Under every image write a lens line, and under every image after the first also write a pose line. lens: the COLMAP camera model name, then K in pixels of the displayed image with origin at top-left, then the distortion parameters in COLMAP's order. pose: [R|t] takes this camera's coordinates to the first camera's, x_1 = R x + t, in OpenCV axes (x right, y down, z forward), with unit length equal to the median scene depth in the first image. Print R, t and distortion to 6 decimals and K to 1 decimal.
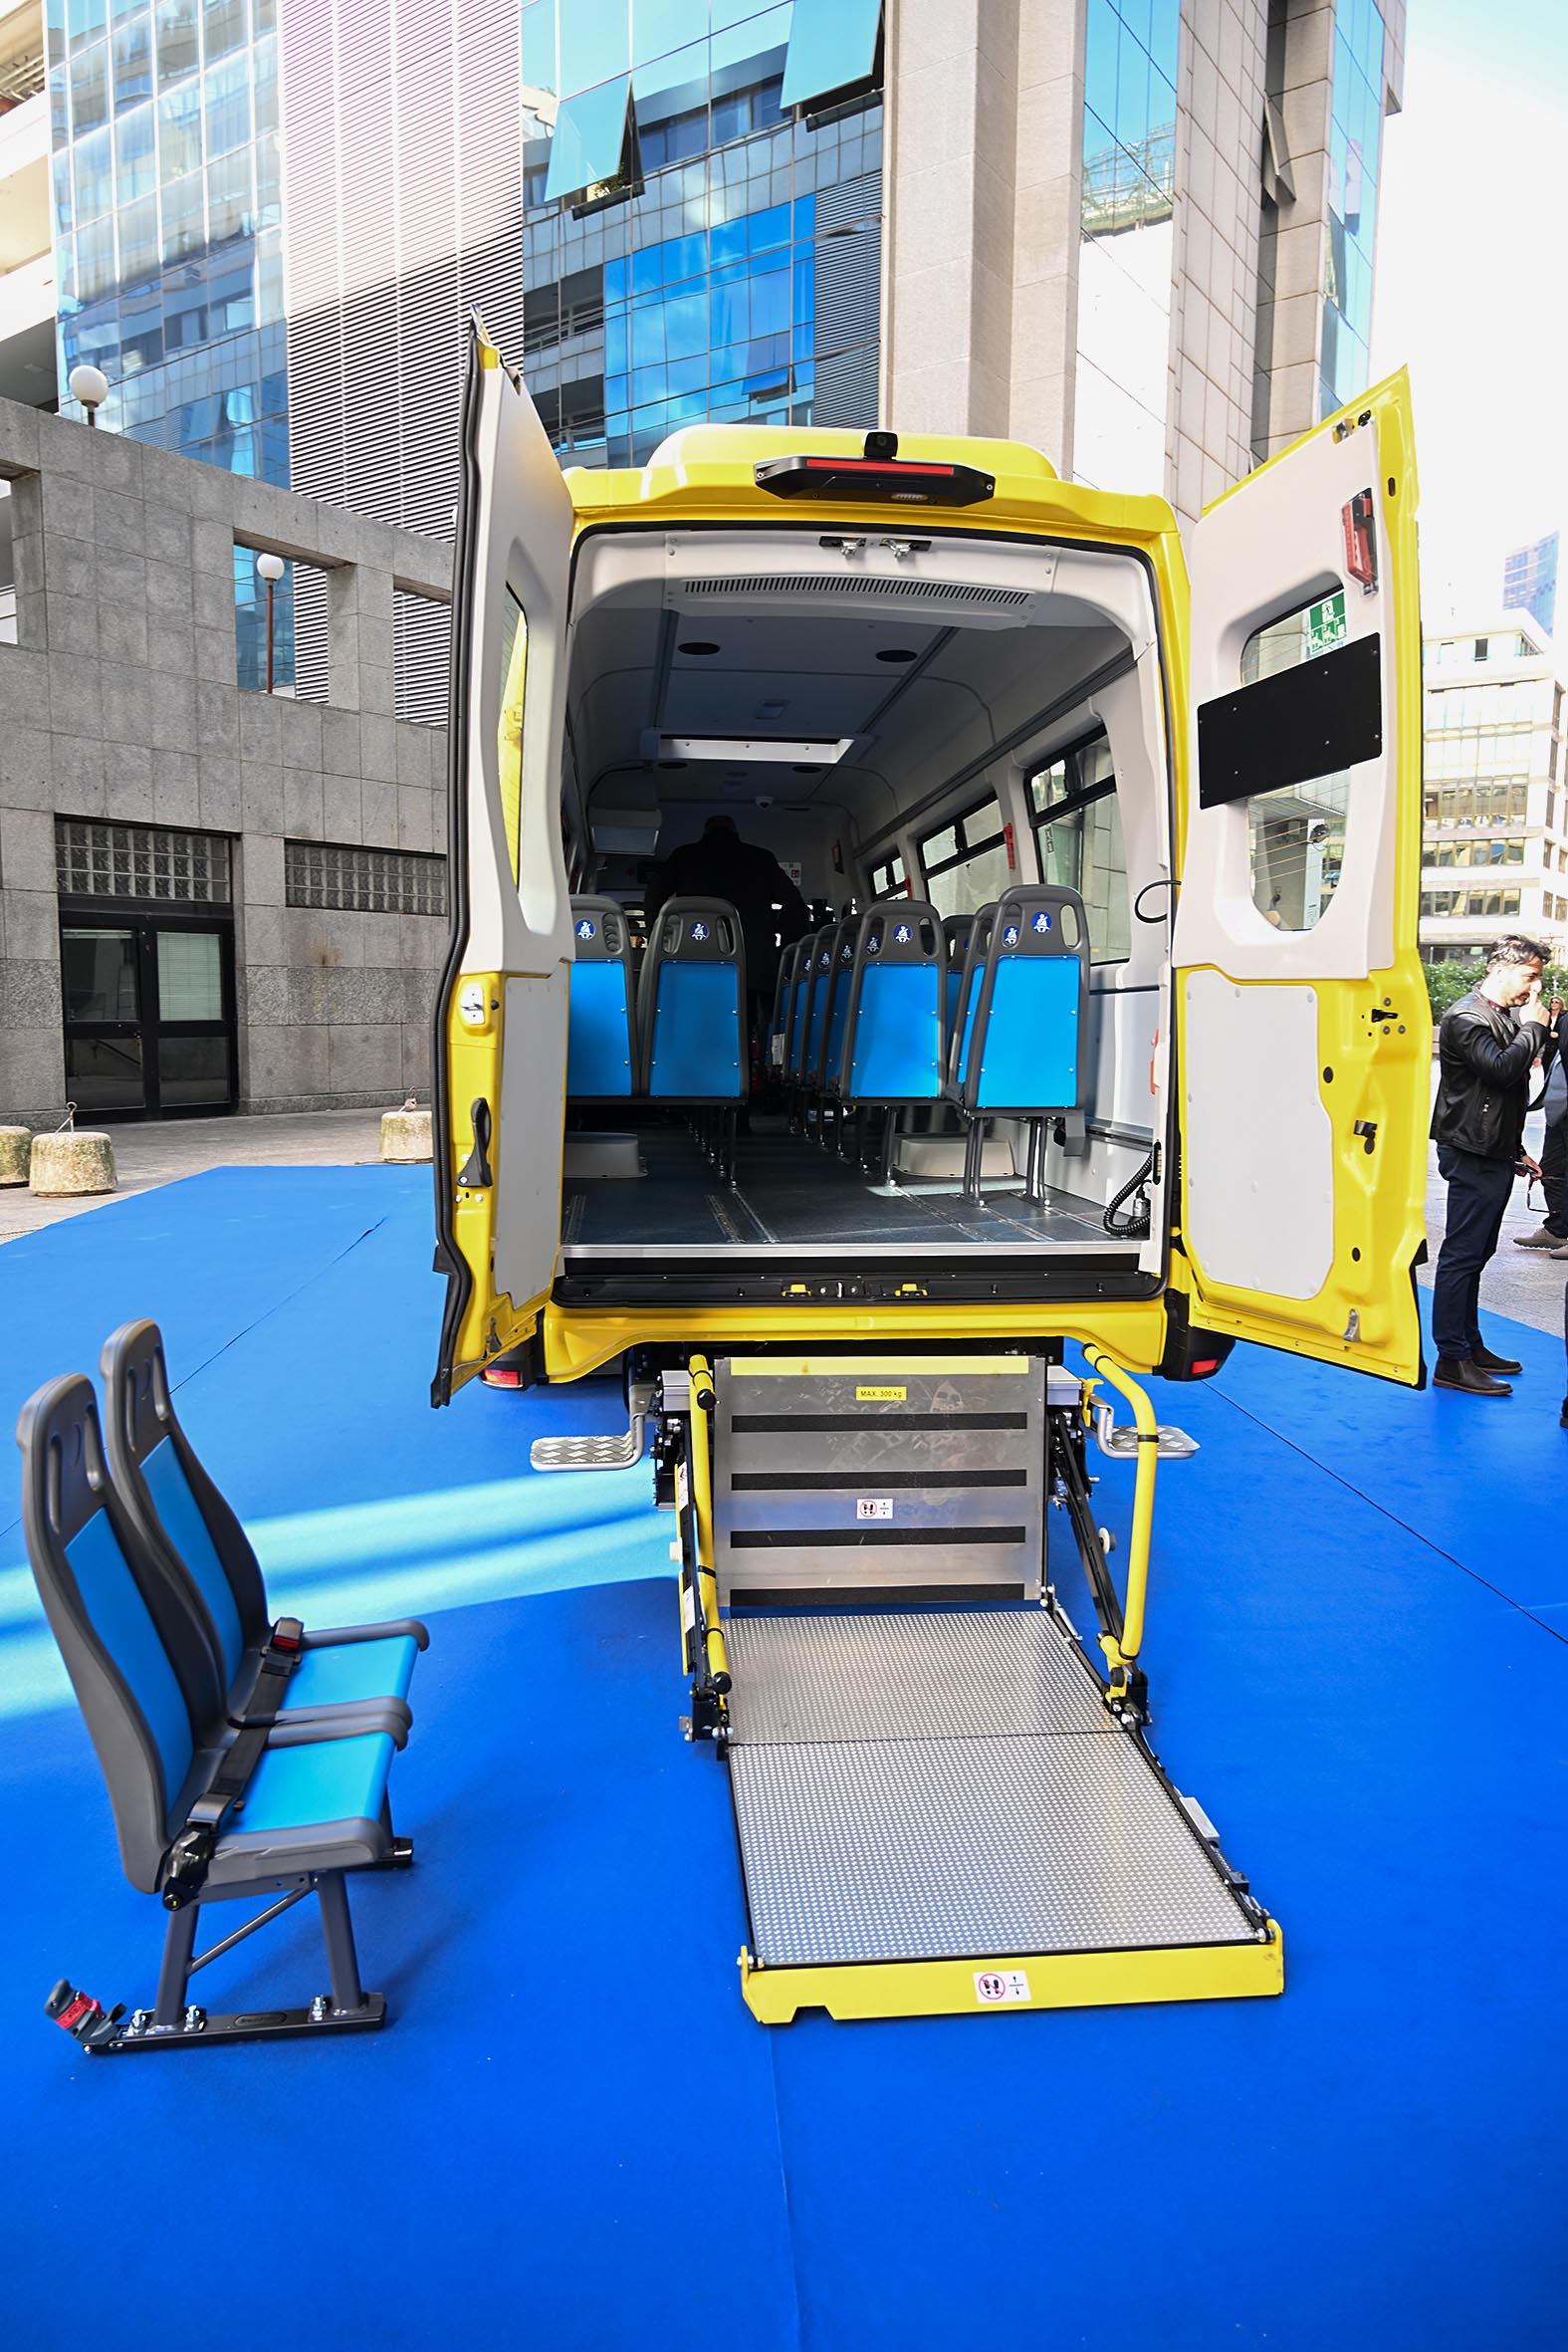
lens RADIAL K [[1539.6, 0, 781.4], [0, 1539.6, 1169.1], [0, 0, 1]] dist [0.007314, 0.000674]
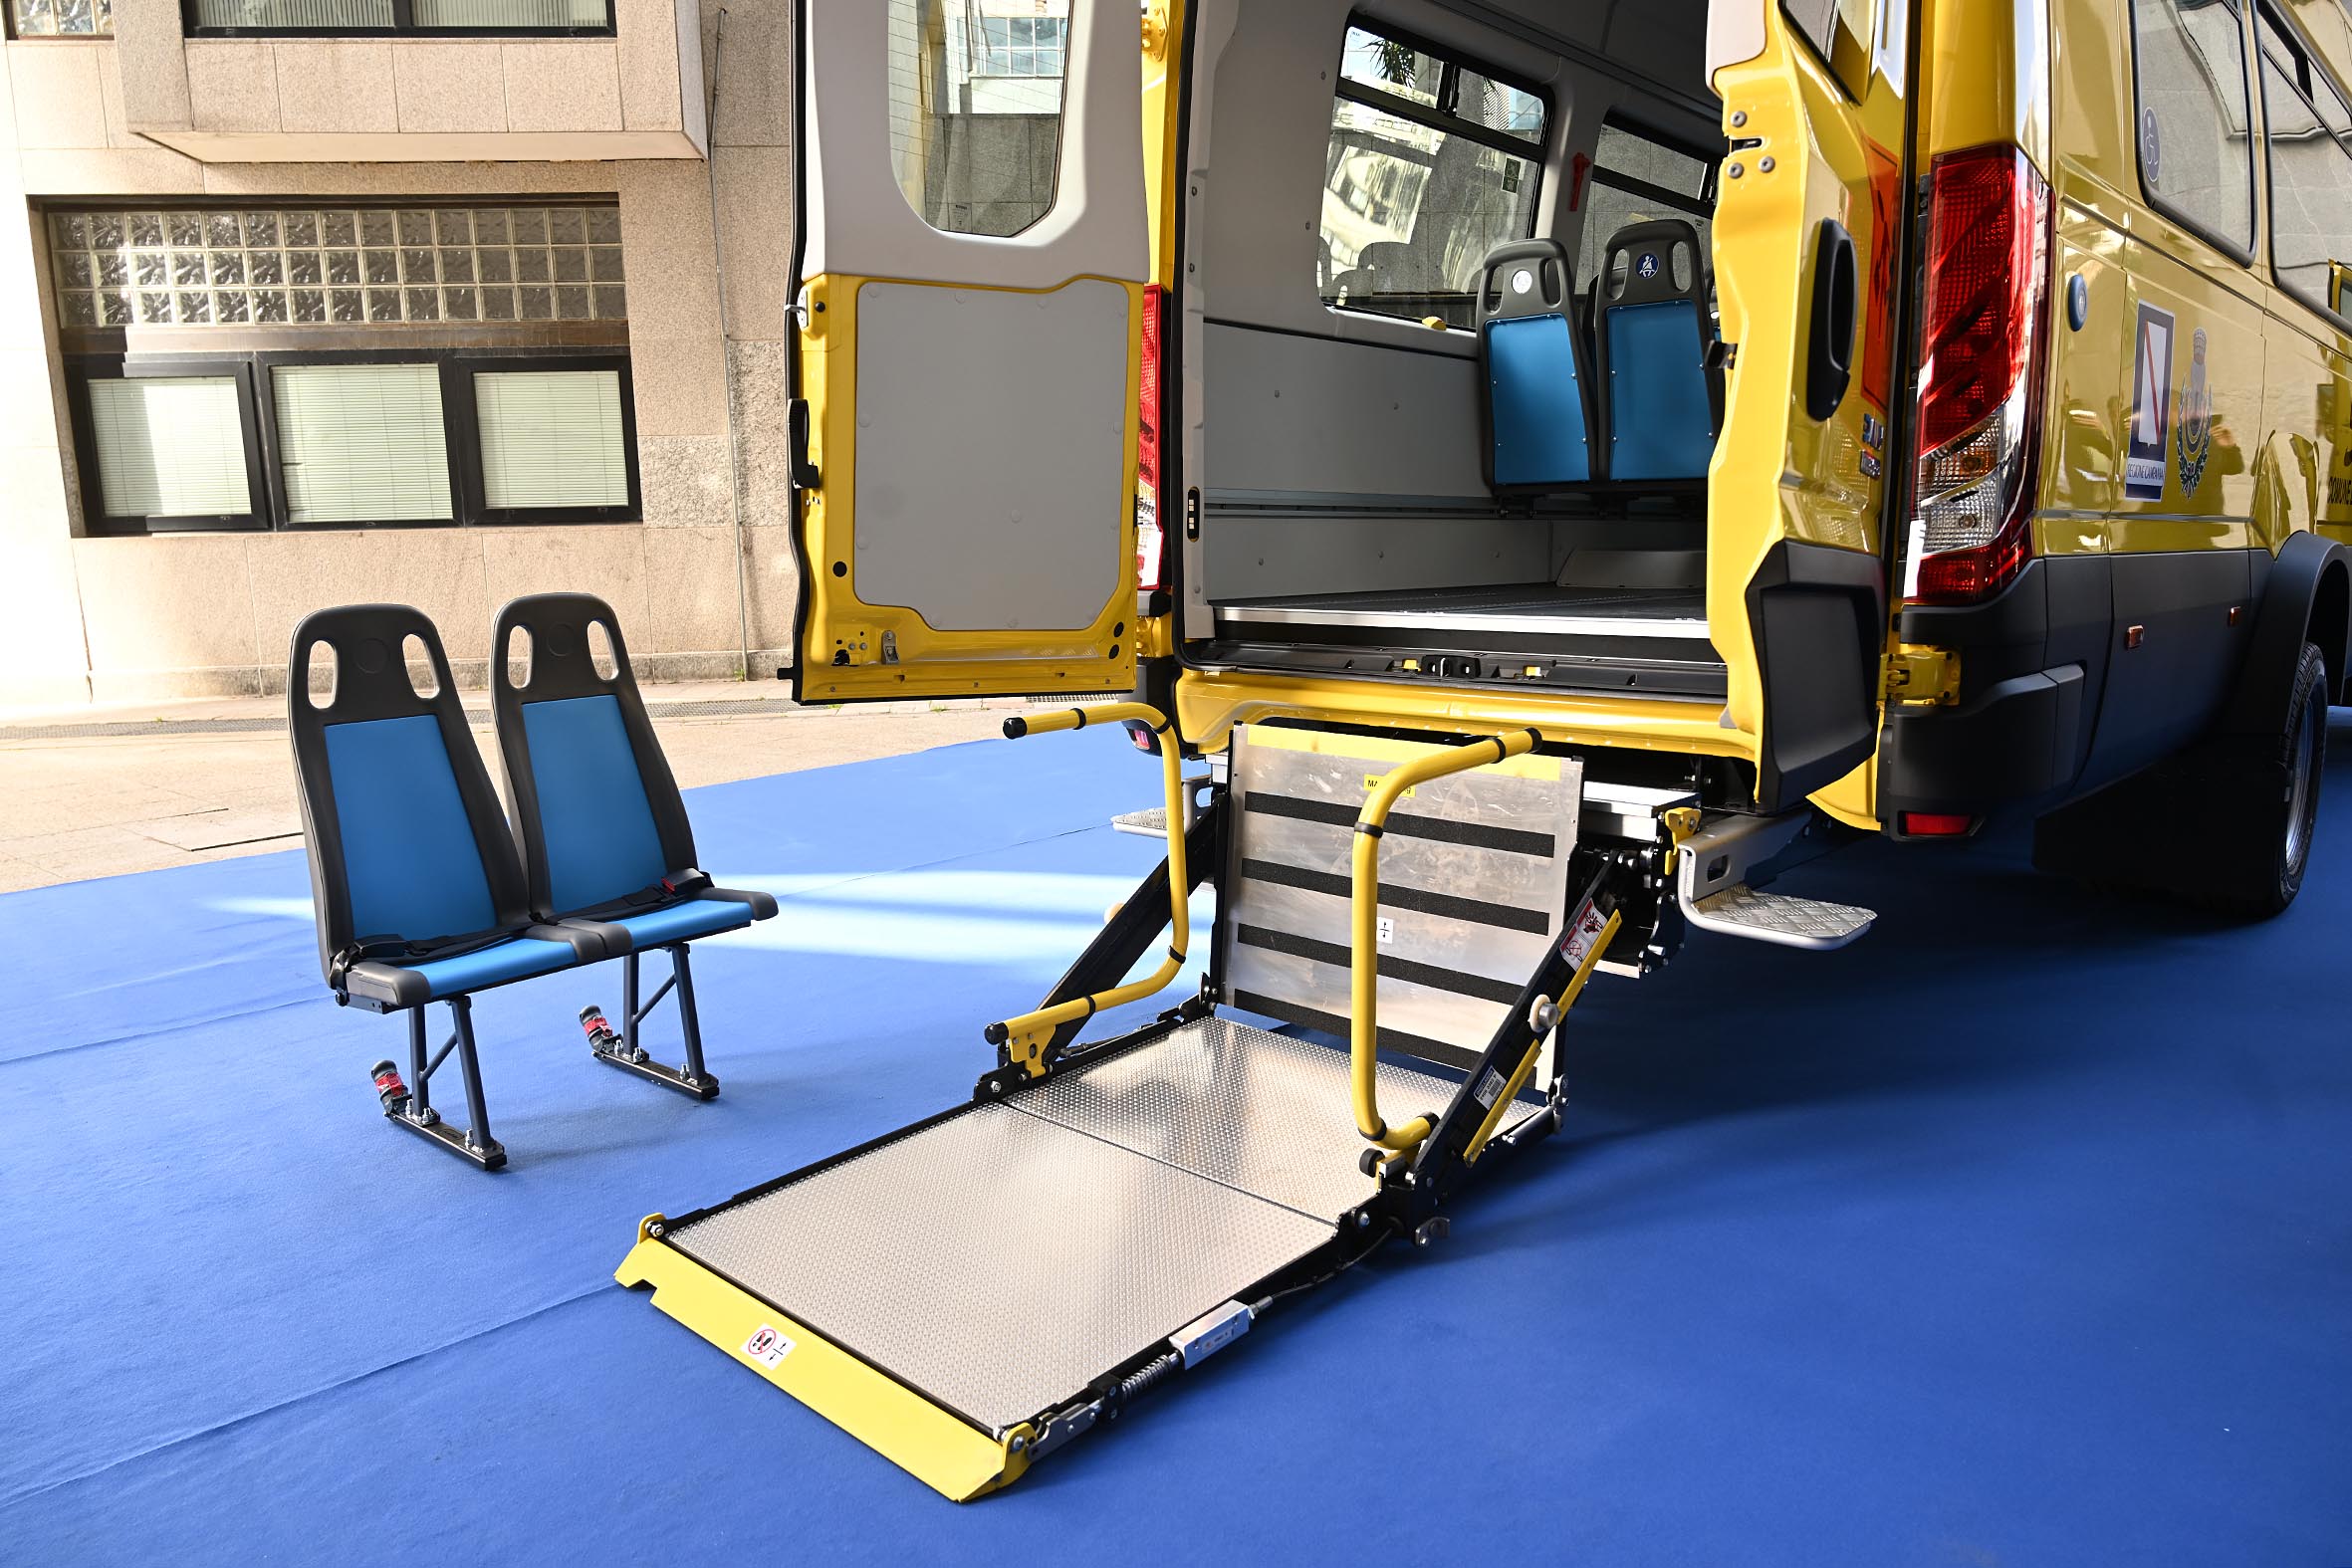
lens RADIAL K [[1539.6, 0, 1170.3], [0, 1539.6, 795.6], [0, 0, 1]] dist [0.007314, 0.000674]
pose [[0.653867, 0.111088, -0.748410, 0.585856], [-0.051818, 0.993415, 0.102183, 0.074499], [0.754833, -0.028033, 0.655317, 0.387961]]
